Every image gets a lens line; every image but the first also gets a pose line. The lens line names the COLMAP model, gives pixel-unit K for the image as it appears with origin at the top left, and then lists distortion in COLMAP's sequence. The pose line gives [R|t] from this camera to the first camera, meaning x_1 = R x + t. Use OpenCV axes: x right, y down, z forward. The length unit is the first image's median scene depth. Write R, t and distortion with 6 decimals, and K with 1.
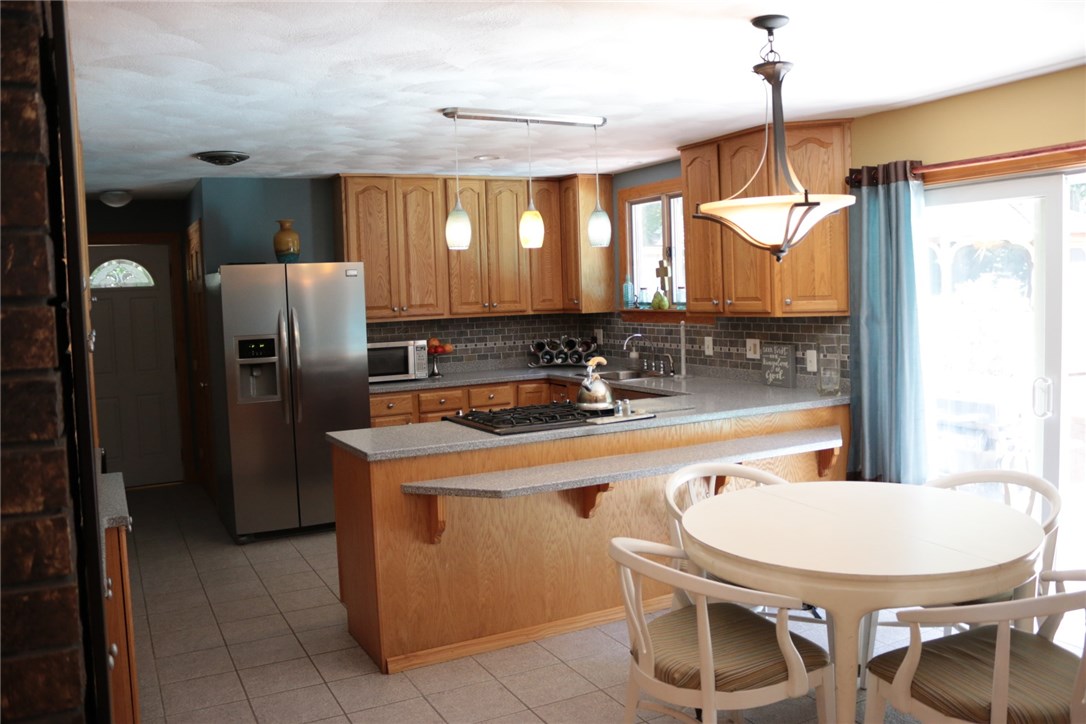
lens RADIAL K [[889.0, 0, 543.8], [0, 889.0, 352.3], [0, 0, 1]] dist [-0.158021, 0.121427]
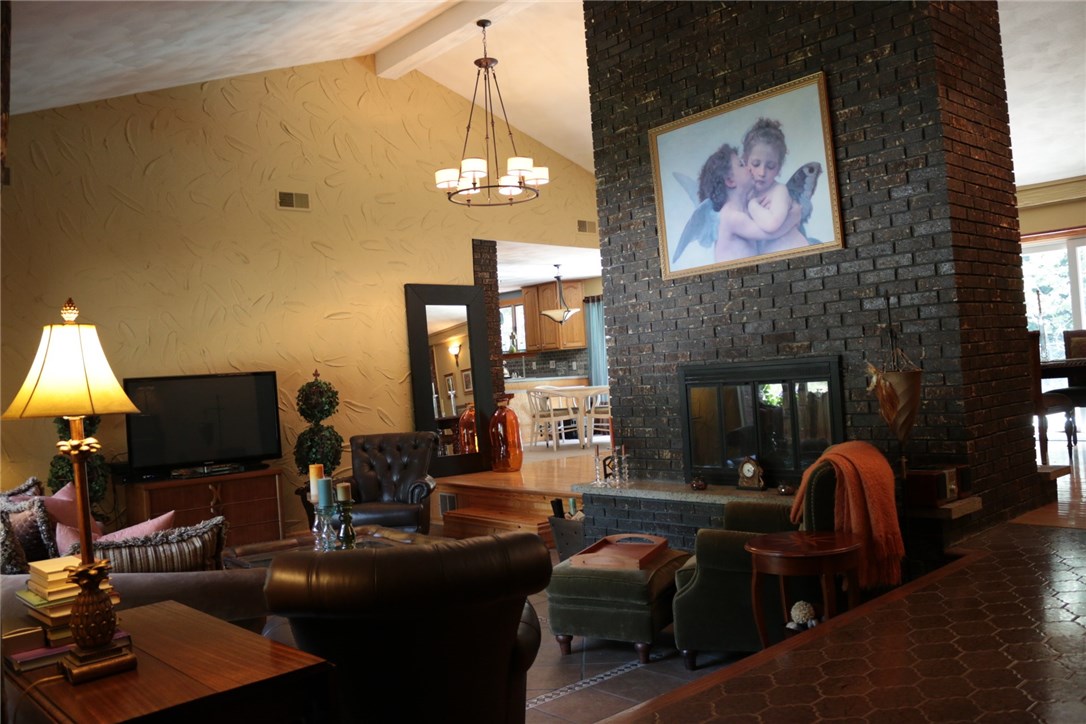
lens RADIAL K [[889.0, 0, 543.8], [0, 889.0, 352.3], [0, 0, 1]] dist [-0.158021, 0.121427]
pose [[0.969868, -0.015537, 0.243135, -0.381337], [0.041704, 0.993822, -0.102851, 0.206649], [-0.240035, 0.109892, 0.964524, -1.370736]]
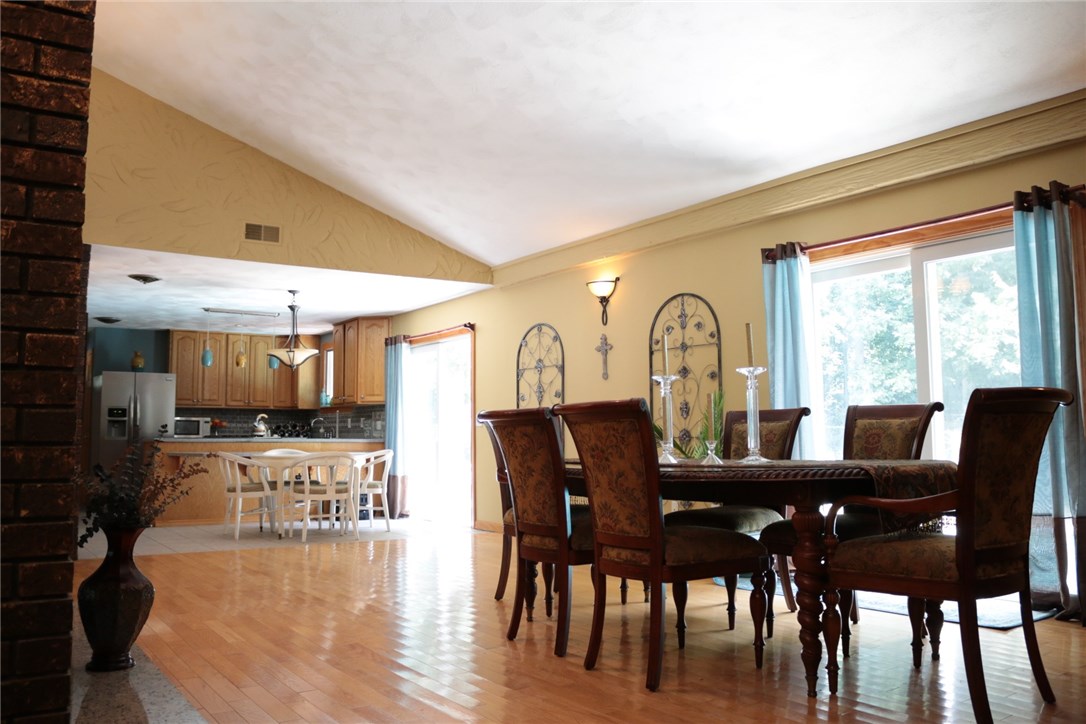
lens RADIAL K [[889.0, 0, 543.8], [0, 889.0, 352.3], [0, 0, 1]] dist [-0.158021, 0.121427]
pose [[0.991370, 0.040109, 0.124807, 0.355879], [-0.018789, 0.985689, -0.167523, 0.154748], [-0.129740, 0.163733, 0.977936, -0.987083]]
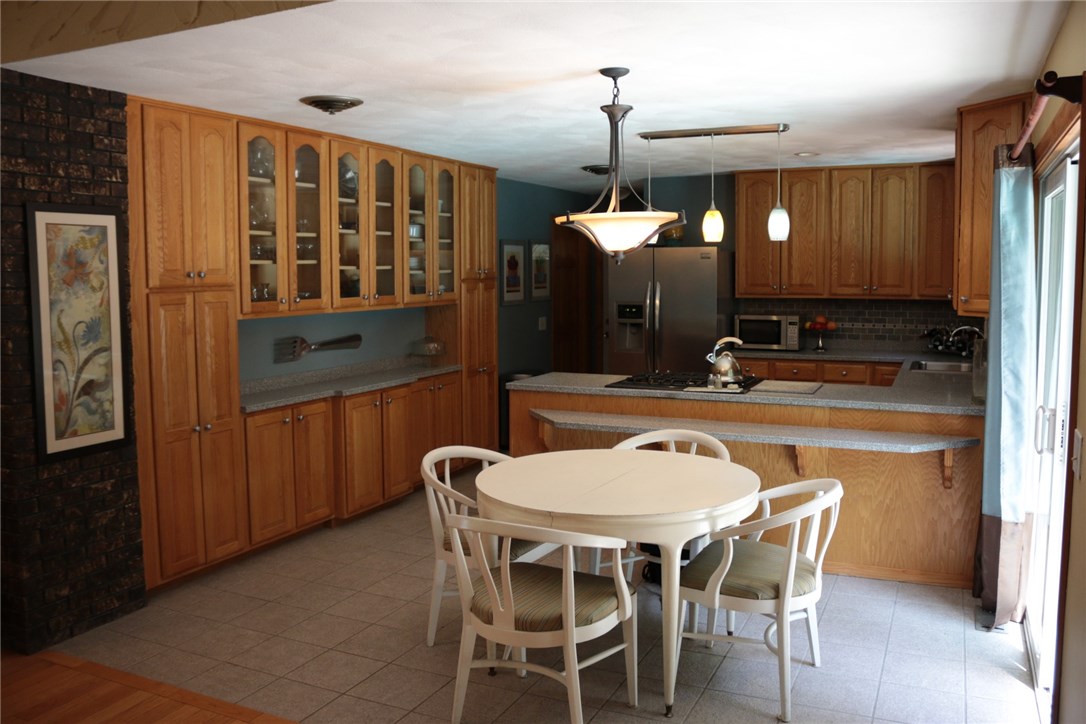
lens RADIAL K [[889.0, 0, 543.8], [0, 889.0, 352.3], [0, 0, 1]] dist [-0.158021, 0.121427]
pose [[0.610032, 0.102488, -0.785721, 0.579941], [-0.068813, 0.994706, 0.076322, -0.032858], [0.789383, 0.007508, 0.613855, 0.070560]]
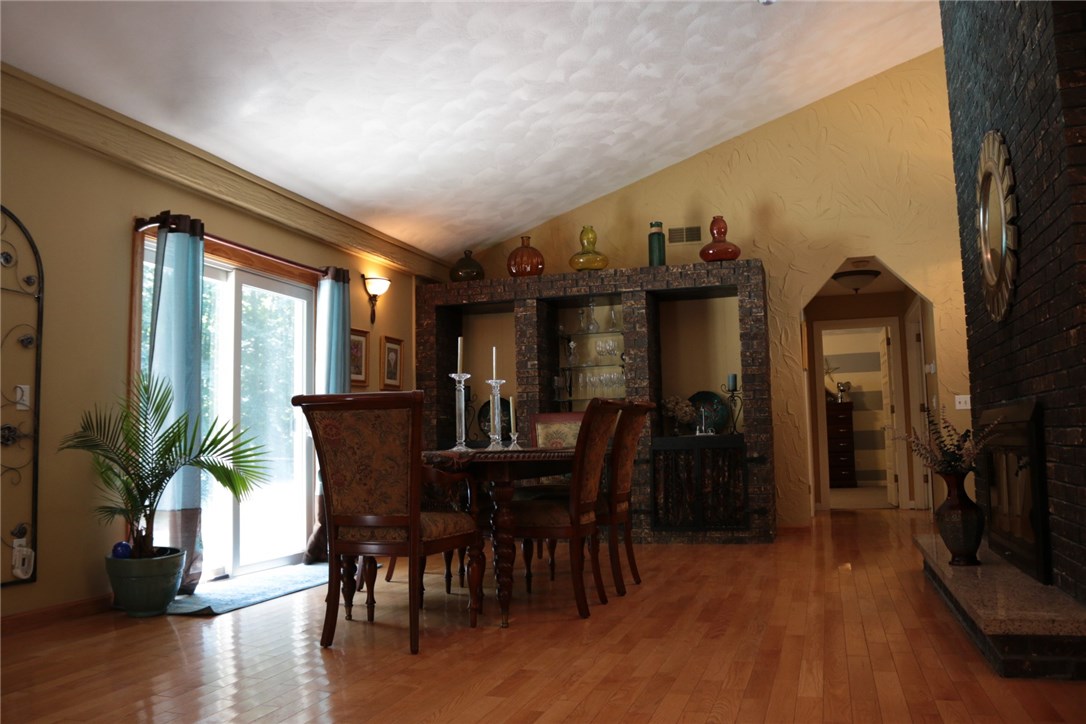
lens RADIAL K [[890.3, 0, 544.7], [0, 890.3, 348.4], [0, 0, 1]] dist [-0.161002, 0.127775]
pose [[-0.704187, 0.126469, 0.698661, -0.060666], [0.096768, 0.991922, -0.082020, 0.102693], [-0.703390, 0.009850, -0.710736, 0.196538]]
